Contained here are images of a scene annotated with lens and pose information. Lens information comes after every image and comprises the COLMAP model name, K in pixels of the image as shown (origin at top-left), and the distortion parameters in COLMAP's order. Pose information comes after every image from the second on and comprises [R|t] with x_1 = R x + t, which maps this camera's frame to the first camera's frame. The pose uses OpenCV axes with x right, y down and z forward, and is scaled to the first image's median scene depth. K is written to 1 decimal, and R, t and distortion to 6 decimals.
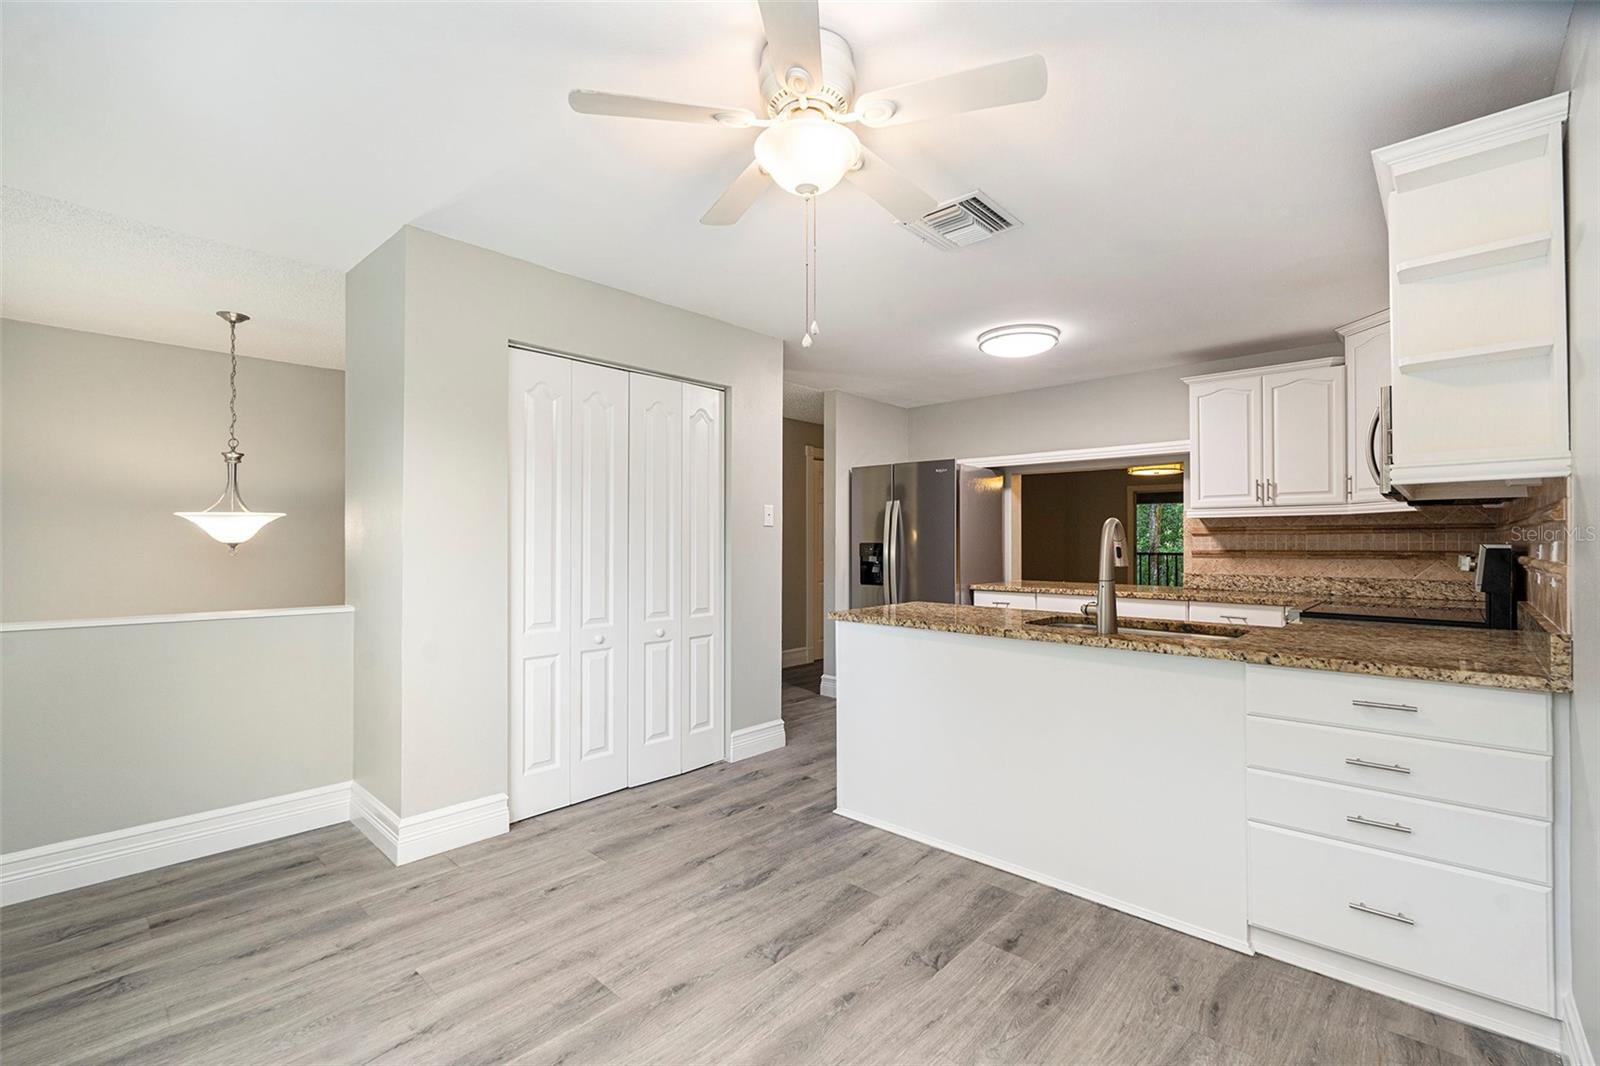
lens RADIAL K [[708.1, 0, 798.3], [0, 708.1, 538.4], [0, 0, 1]] dist [0.004309, 0.000688]
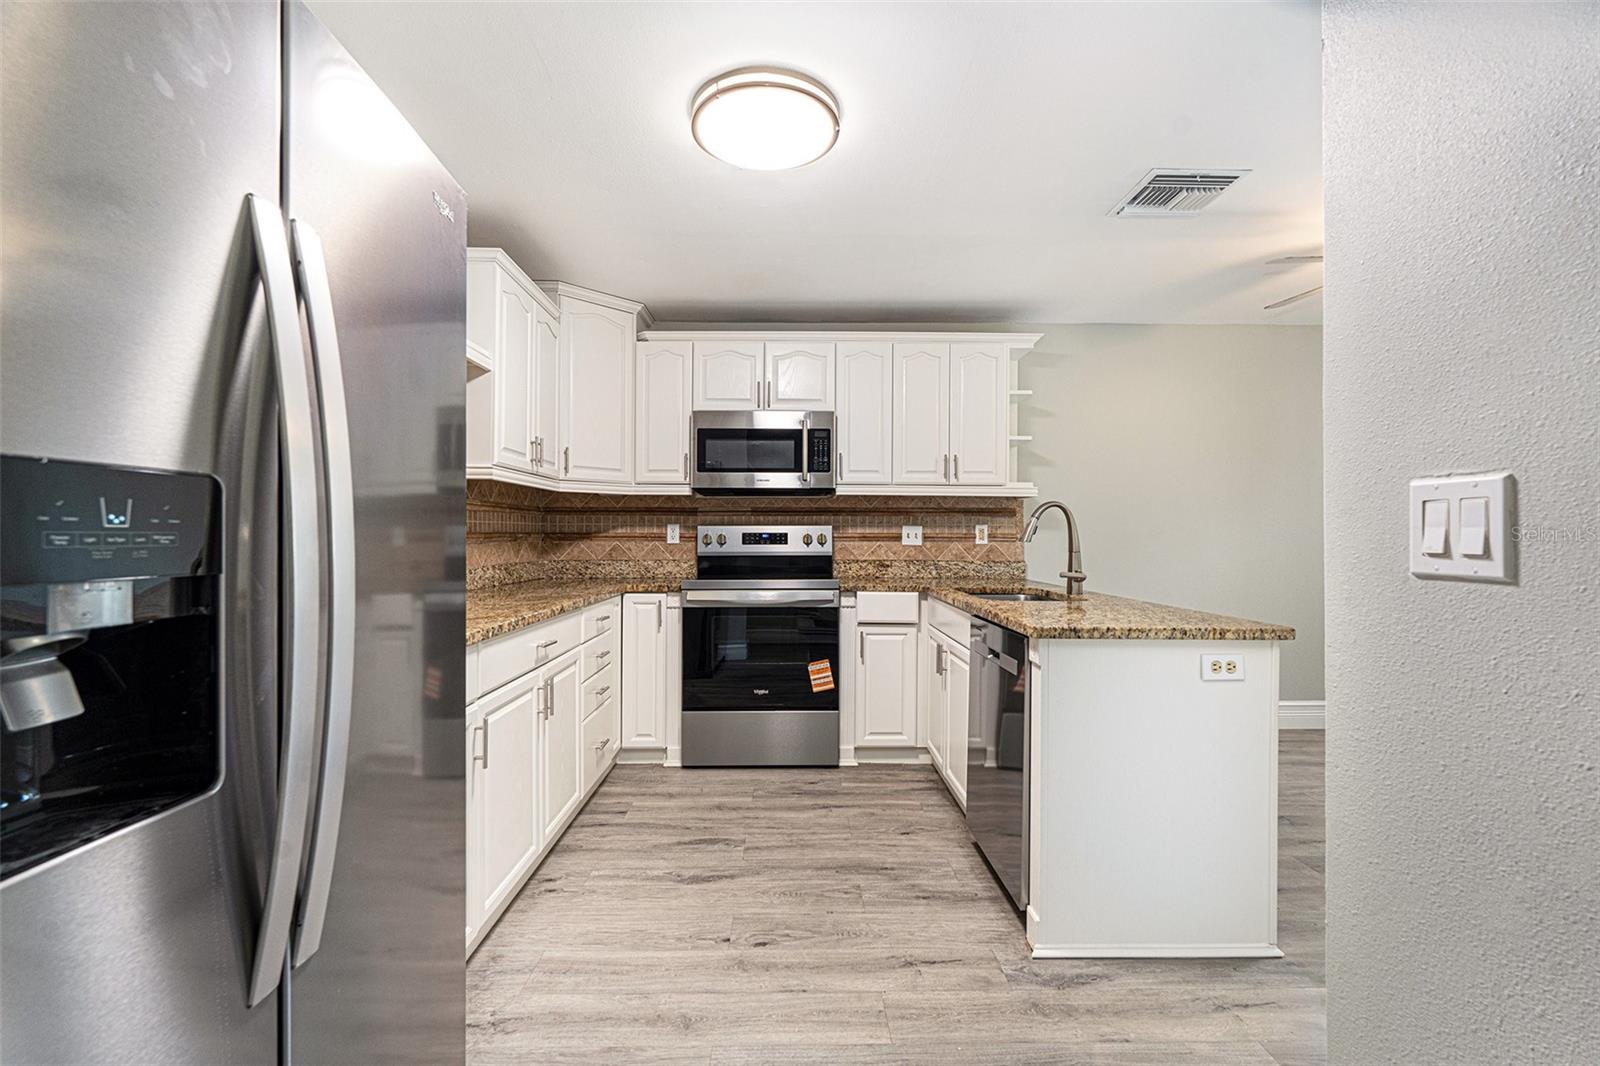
lens RADIAL K [[708.1, 0, 792.9], [0, 708.1, 531.7], [0, 0, 1]] dist [0.004309, 0.000688]
pose [[-0.691372, 0.003873, 0.722489, -0.075340], [-0.005072, 0.999935, -0.010213, 0.022991], [-0.722481, -0.010725, -0.691307, 1.300353]]
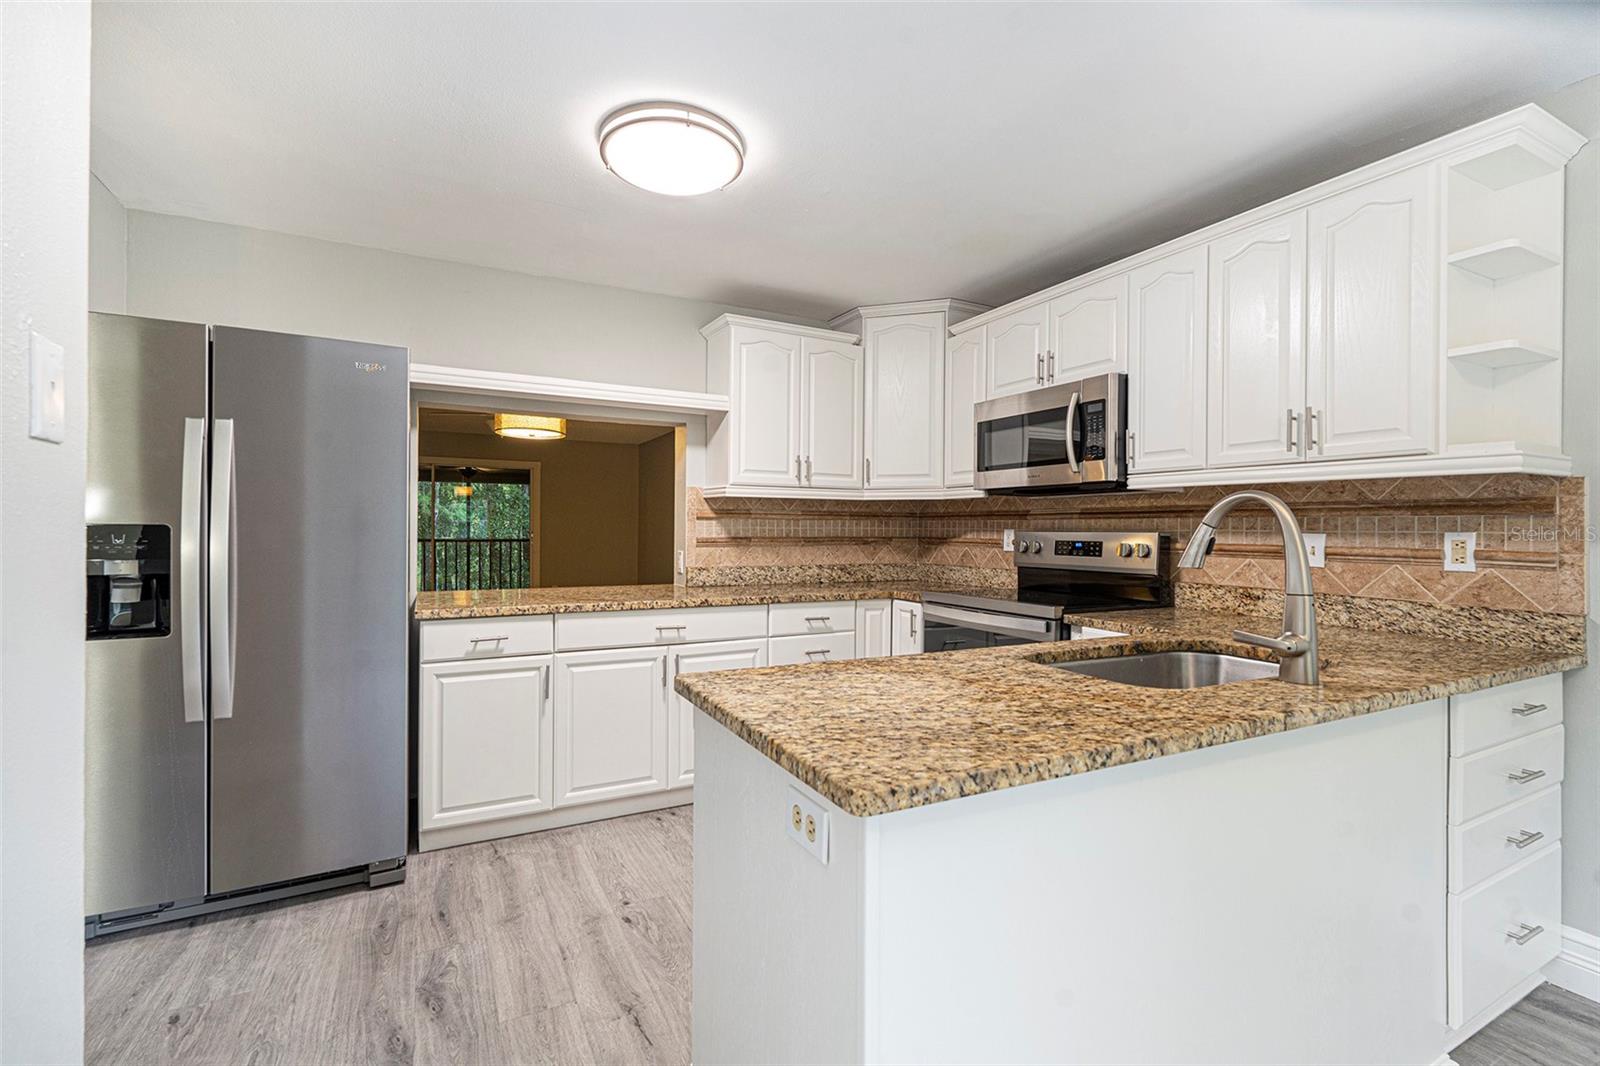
lens RADIAL K [[708.1, 0, 794.0], [0, 708.1, 532.3], [0, 0, 1]] dist [0.004309, 0.000688]
pose [[0.339952, -0.002318, 0.940440, -0.163407], [-0.012871, 0.999892, 0.007117, 0.004424], [-0.940355, -0.014524, 0.339885, 0.700775]]
